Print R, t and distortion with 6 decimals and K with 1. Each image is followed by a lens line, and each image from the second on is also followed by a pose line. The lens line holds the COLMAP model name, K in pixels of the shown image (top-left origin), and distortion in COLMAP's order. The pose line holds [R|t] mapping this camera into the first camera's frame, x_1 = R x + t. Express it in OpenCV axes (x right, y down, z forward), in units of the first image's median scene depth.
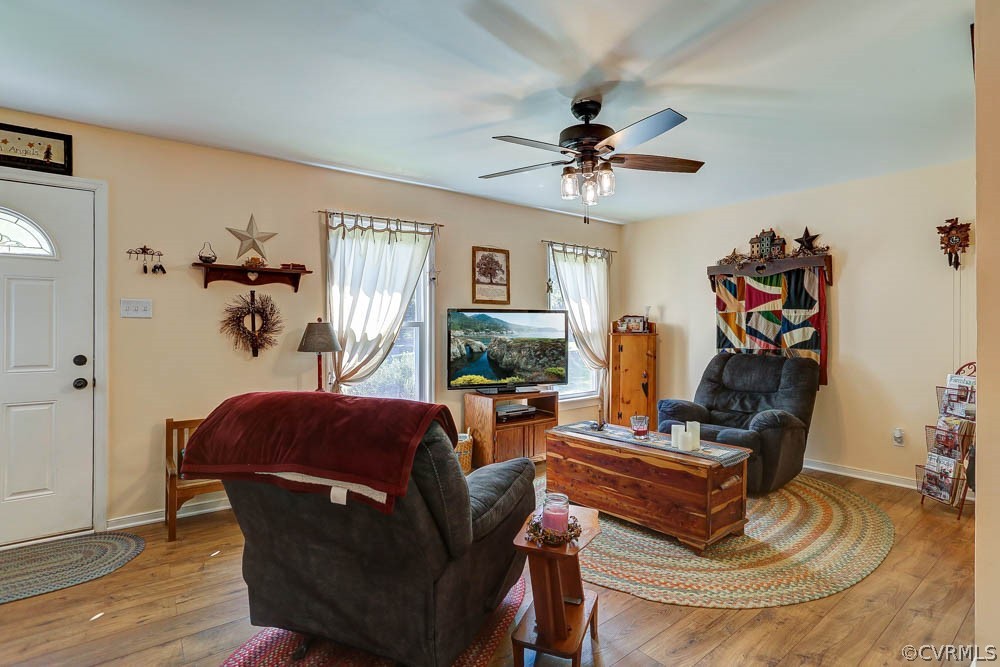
lens RADIAL K [[490.9, 0, 502.6], [0, 490.9, 330.2], [0, 0, 1]] dist [-0.035848, 0.003693]
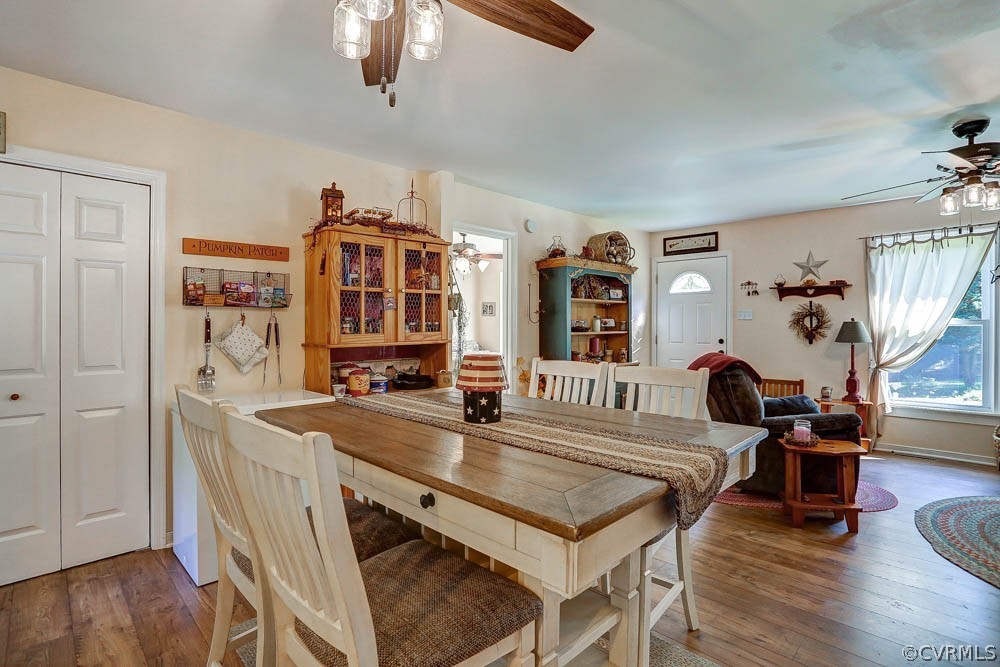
lens RADIAL K [[490.9, 0, 495.7], [0, 490.9, 334.4], [0, 0, 1]] dist [-0.035848, 0.003693]
pose [[0.108989, 0.019045, -0.993861, 0.887221], [-0.004869, 0.999815, 0.018625, 0.000005], [0.994031, 0.002809, 0.109061, -0.147399]]
